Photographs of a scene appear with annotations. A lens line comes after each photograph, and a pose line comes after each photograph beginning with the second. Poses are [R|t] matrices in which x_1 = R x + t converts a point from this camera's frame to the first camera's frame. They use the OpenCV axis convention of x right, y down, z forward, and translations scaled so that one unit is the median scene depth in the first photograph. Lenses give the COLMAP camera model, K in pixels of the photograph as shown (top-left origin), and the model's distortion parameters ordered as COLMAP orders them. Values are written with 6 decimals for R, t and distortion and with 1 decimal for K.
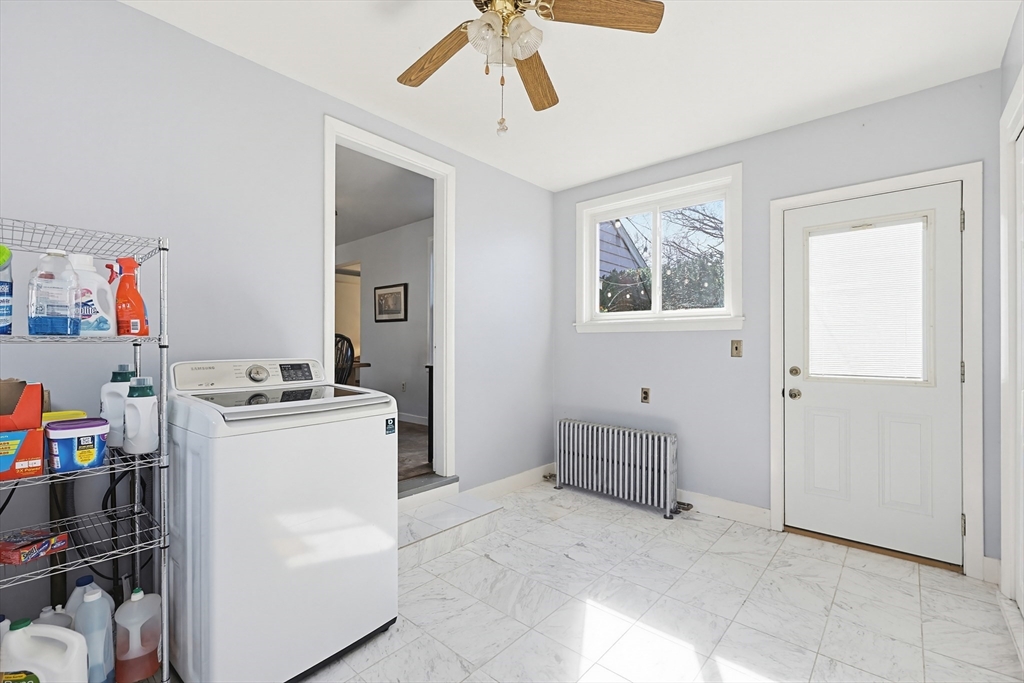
lens RADIAL K [[445.1, 0, 524.6], [0, 445.1, 349.9], [0, 0, 1]] dist [0.001632, 0.000070]
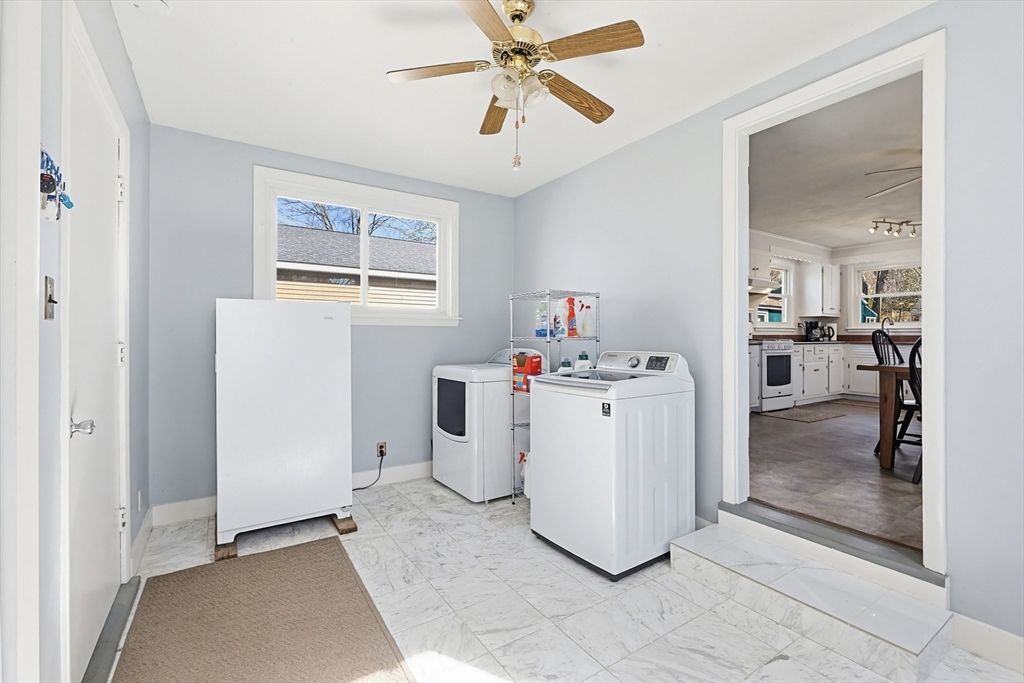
lens RADIAL K [[452.3, 0, 512.0], [0, 452.3, 341.5], [0, 0, 1]] dist [-0.000807, 0.000171]
pose [[-0.280487, 0.005359, -0.959843, 0.940486], [-0.010003, 0.999914, 0.008505, -0.020278], [0.959806, 0.011987, -0.280409, 1.096200]]
